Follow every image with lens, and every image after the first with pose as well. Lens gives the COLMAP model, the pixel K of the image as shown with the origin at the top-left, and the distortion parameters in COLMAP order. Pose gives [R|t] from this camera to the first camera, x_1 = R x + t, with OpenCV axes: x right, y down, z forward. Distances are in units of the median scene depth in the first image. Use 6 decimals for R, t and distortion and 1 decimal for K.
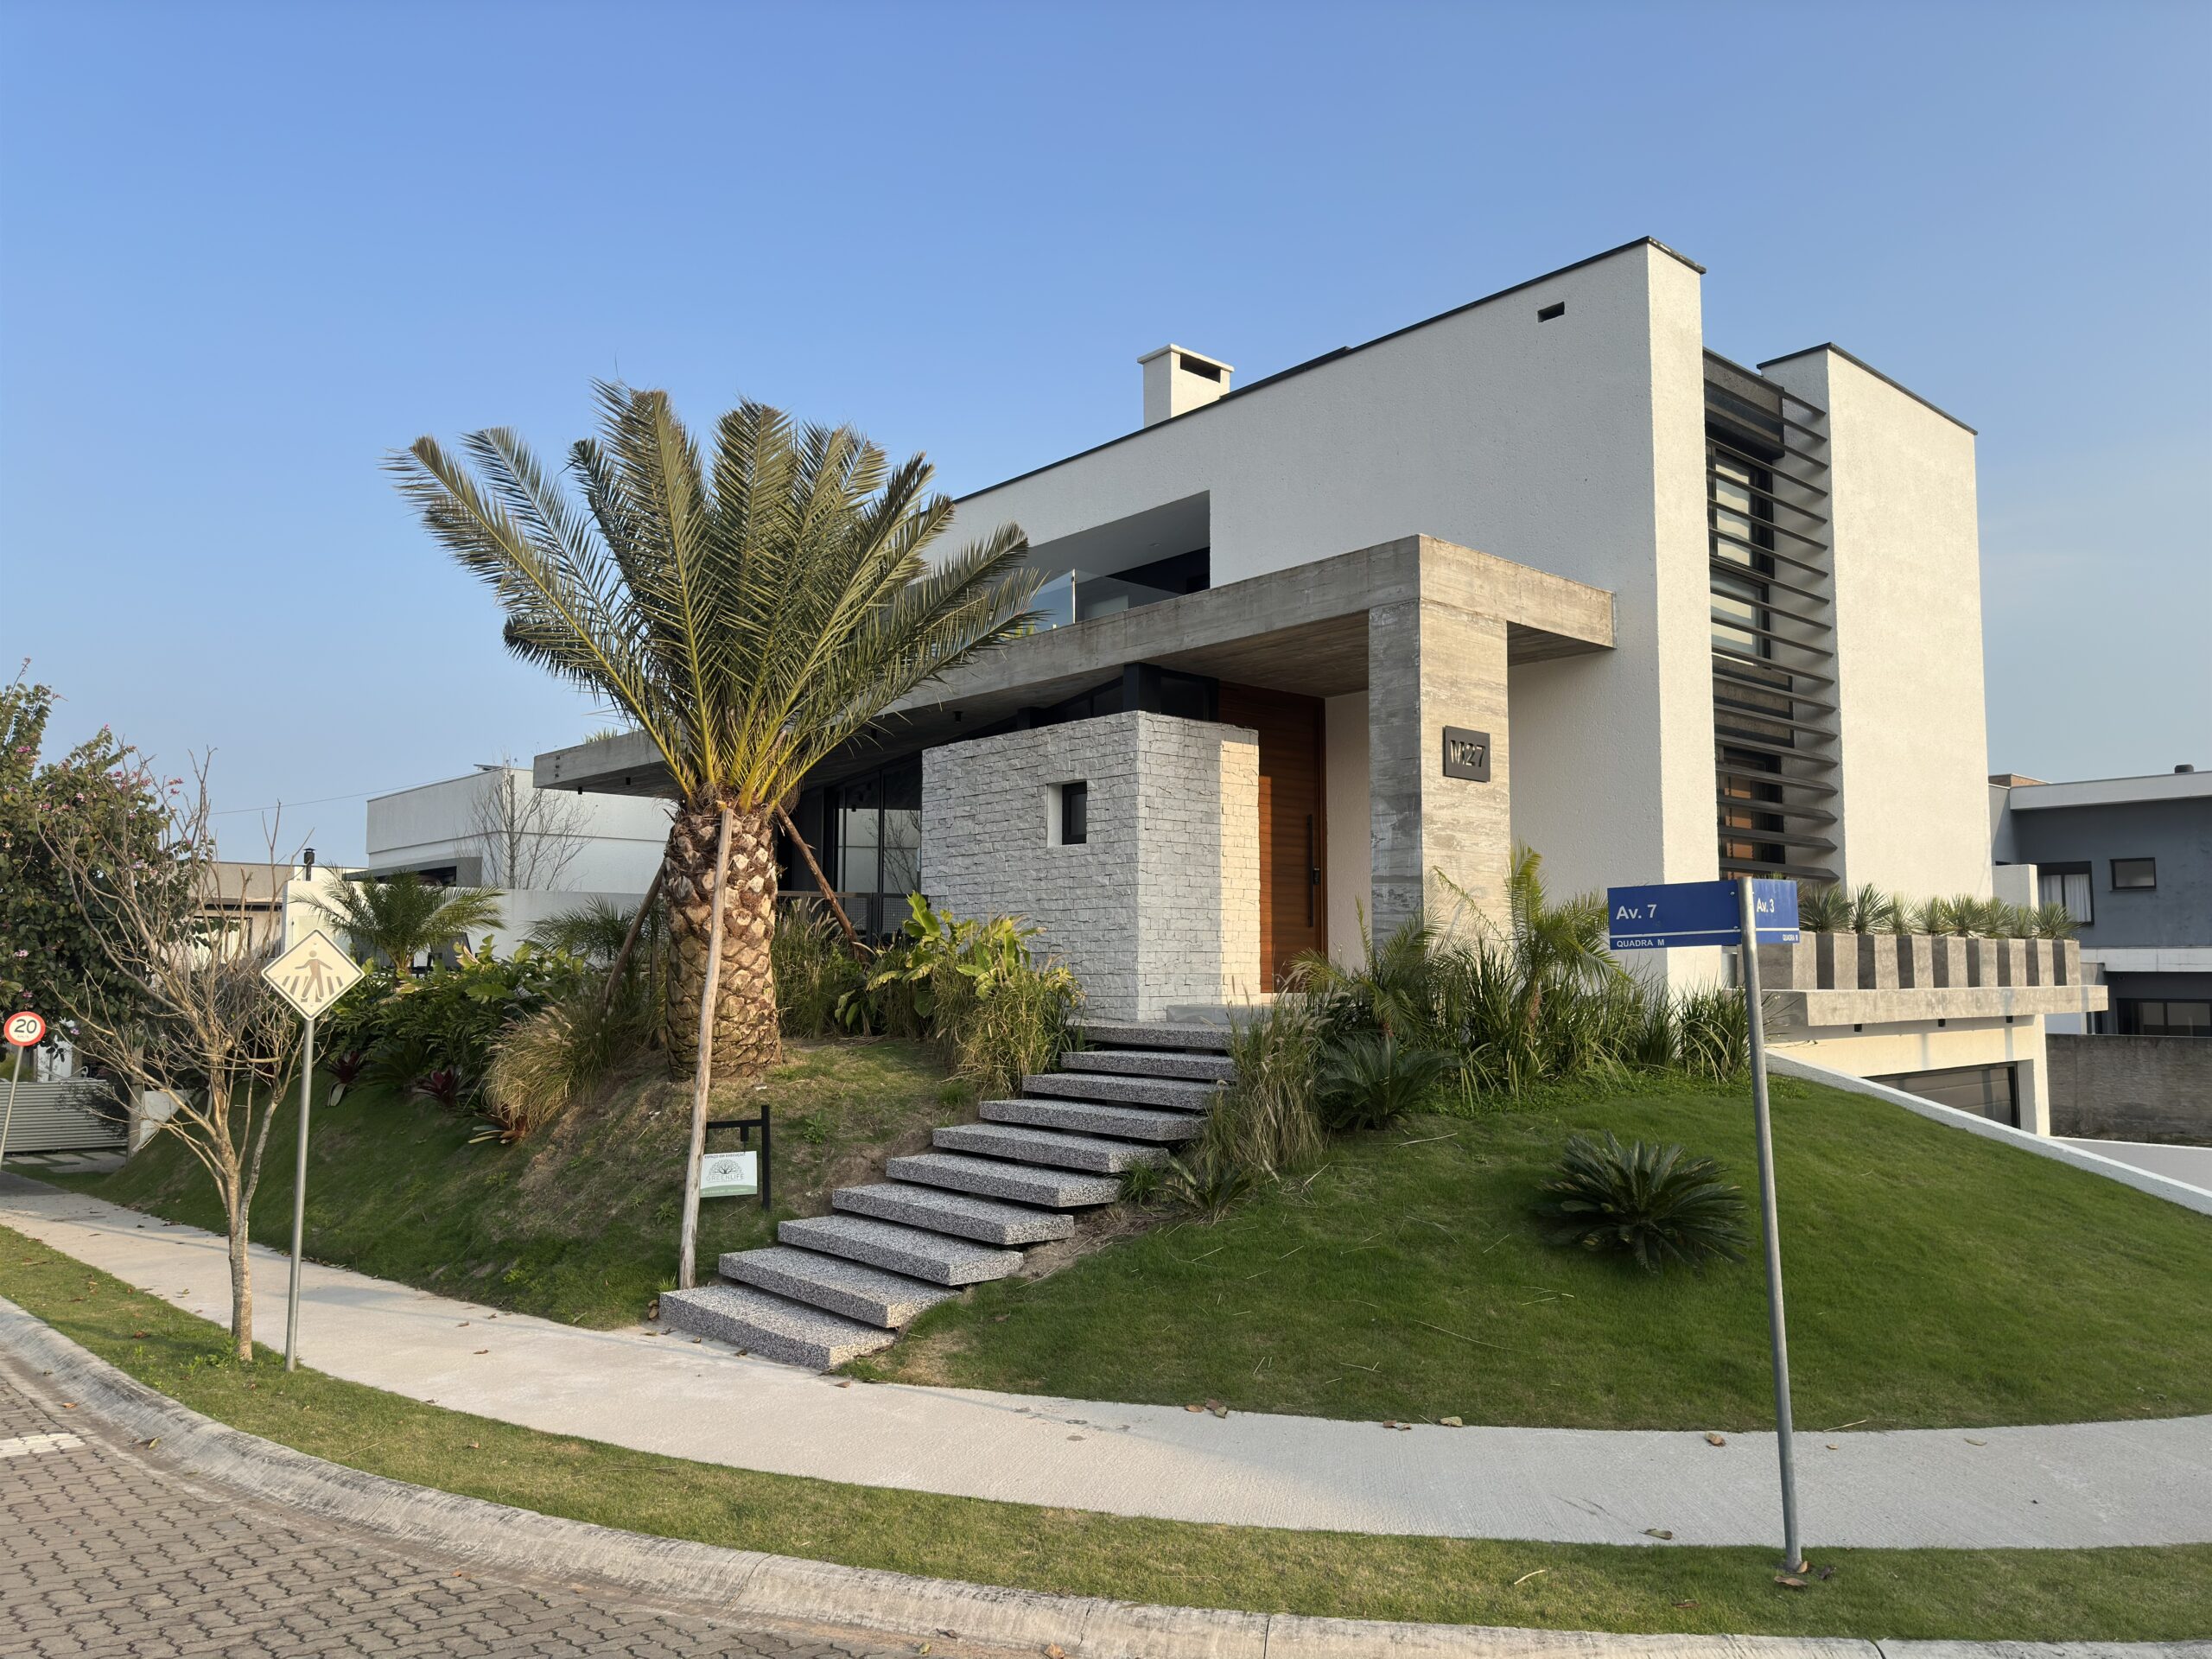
lens RADIAL K [[1525.0, 0, 1106.0], [0, 1525.0, 829.5], [0, 0, 1]] dist [0.064970, -0.000328]
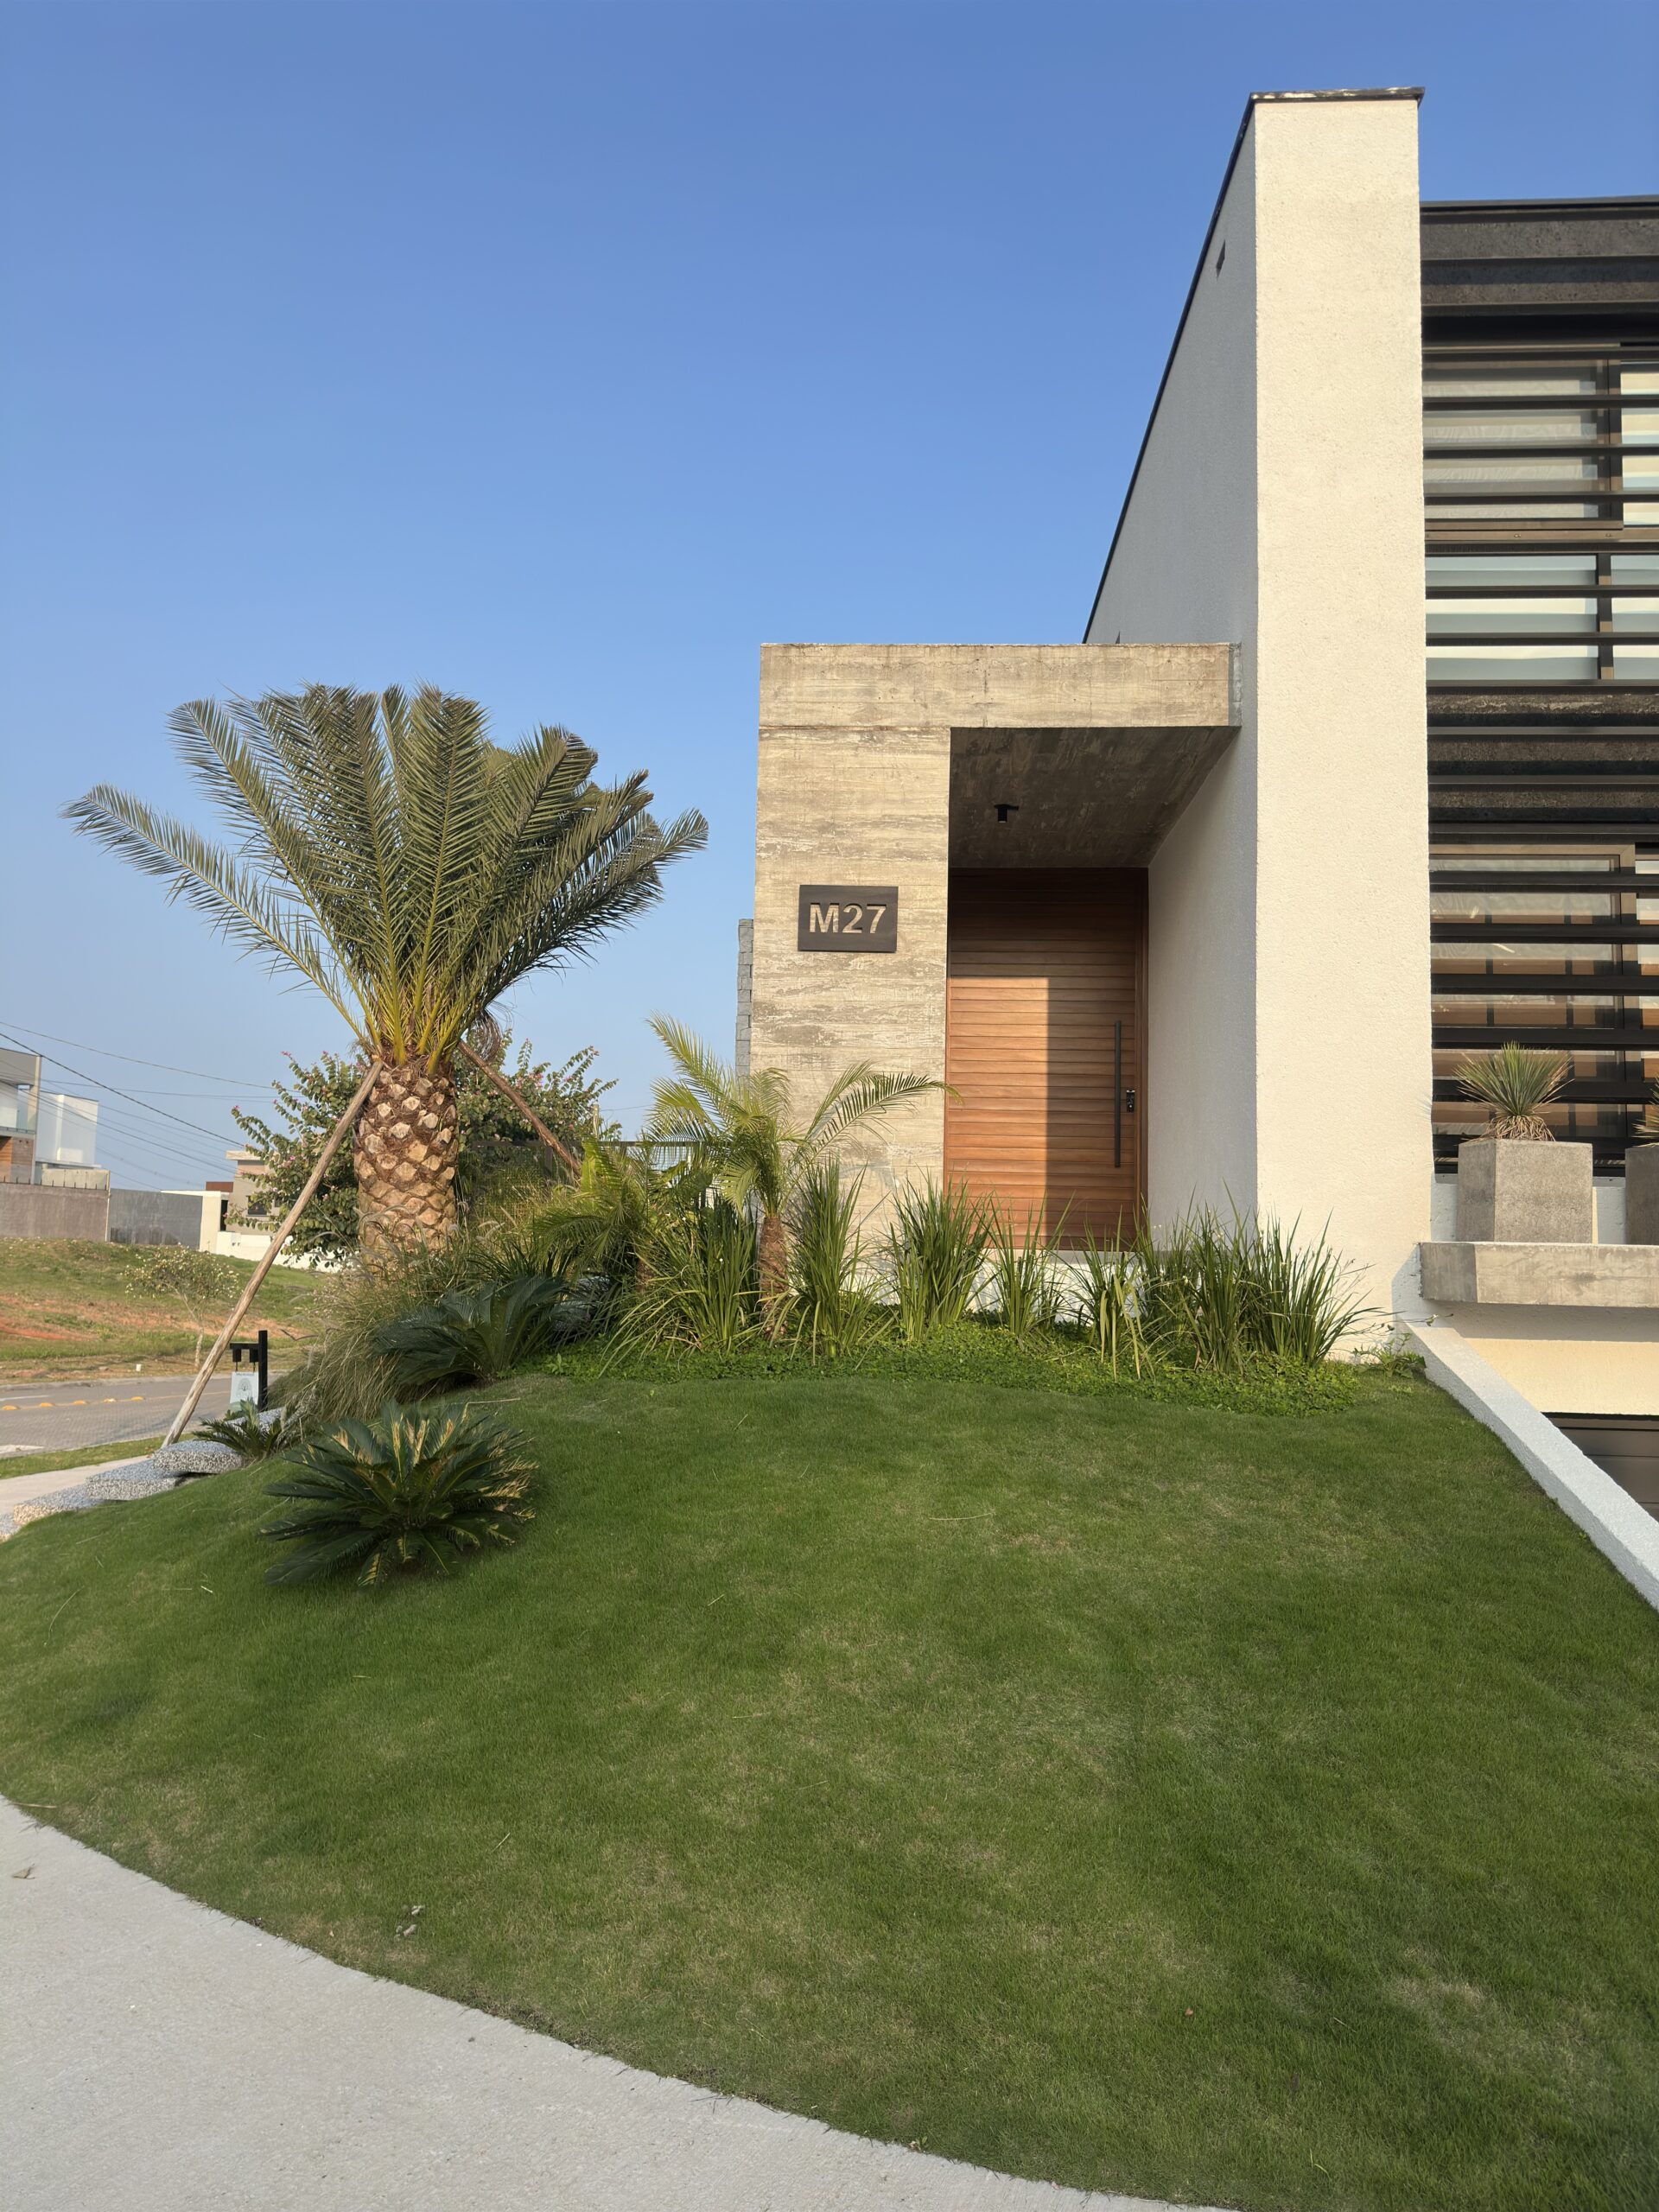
lens RADIAL K [[1525.0, 0, 829.5], [0, 1525.0, 1106.0], [0, 0, 1]] dist [0.064970, -0.000328]
pose [[0.709099, -0.052327, -0.703165, 0.741637], [0.044271, 0.998579, -0.029666, 0.063915], [0.703718, -0.010094, 0.710408, 0.452665]]
